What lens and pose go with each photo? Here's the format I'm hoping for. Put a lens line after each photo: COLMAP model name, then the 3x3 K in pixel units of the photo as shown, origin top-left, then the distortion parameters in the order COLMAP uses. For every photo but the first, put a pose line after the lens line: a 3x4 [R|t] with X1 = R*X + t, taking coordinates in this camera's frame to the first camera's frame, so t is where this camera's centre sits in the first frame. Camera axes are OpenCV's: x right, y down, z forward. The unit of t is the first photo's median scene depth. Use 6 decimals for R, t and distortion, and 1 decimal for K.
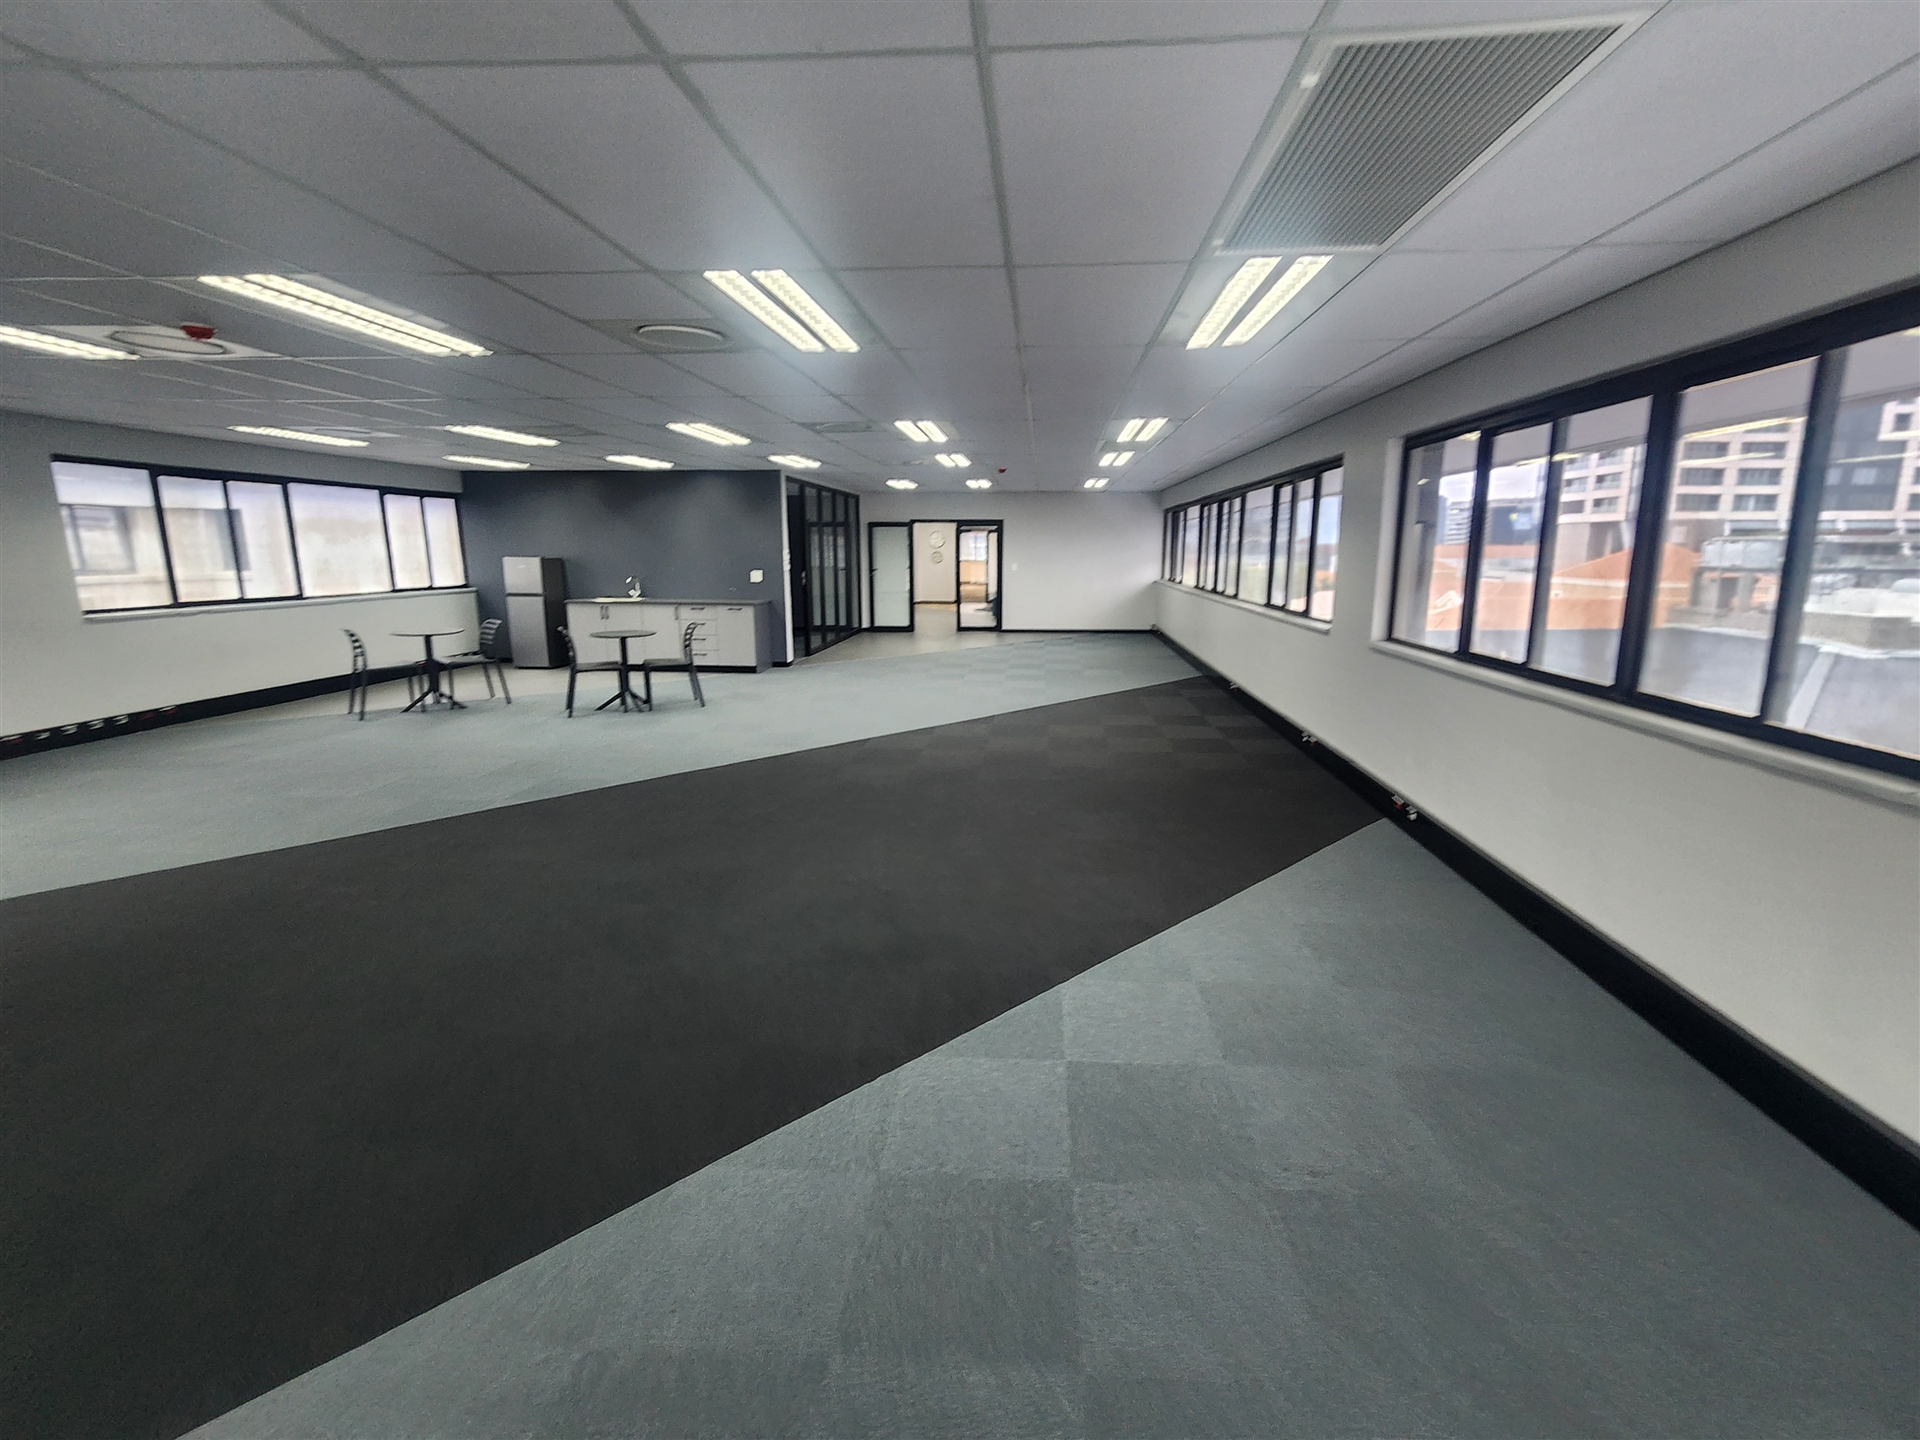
lens RADIAL K [[768.2, 0, 967.1], [0, 768.2, 709.6], [0, 0, 1]] dist [0.004748, 0.000212]
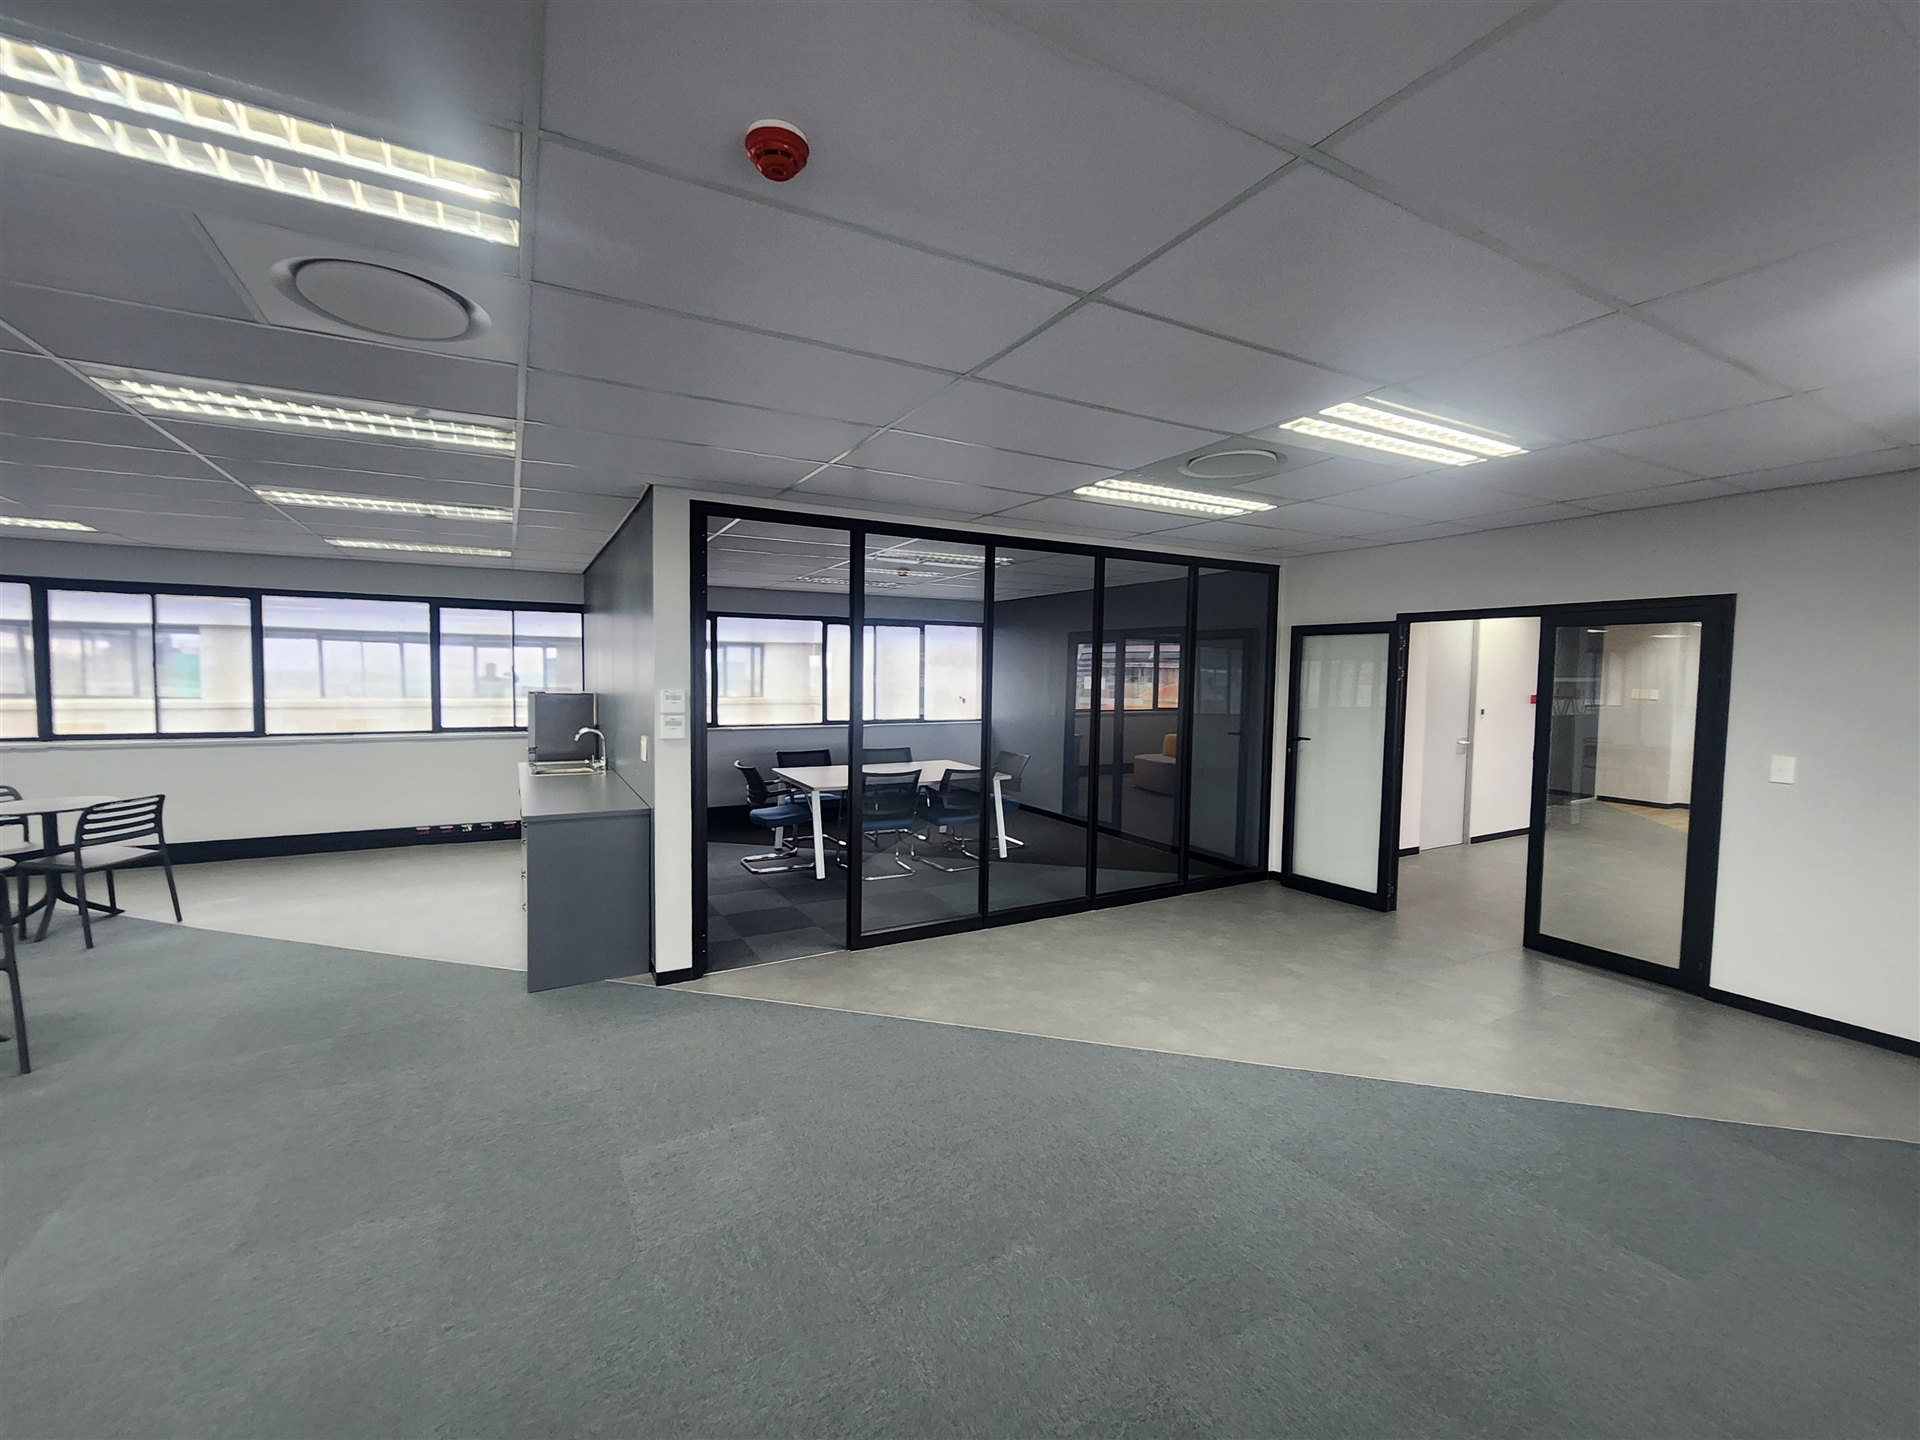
lens RADIAL K [[783.3, 0, 947.0], [0, 783.3, 713.3], [0, 0, 1]] dist [-0.001788, 0.000086]
pose [[0.567995, 0.046093, -0.821740, 0.117299], [-0.181864, 0.980779, -0.070692, -0.133291], [0.802687, 0.189597, 0.565461, 0.618754]]
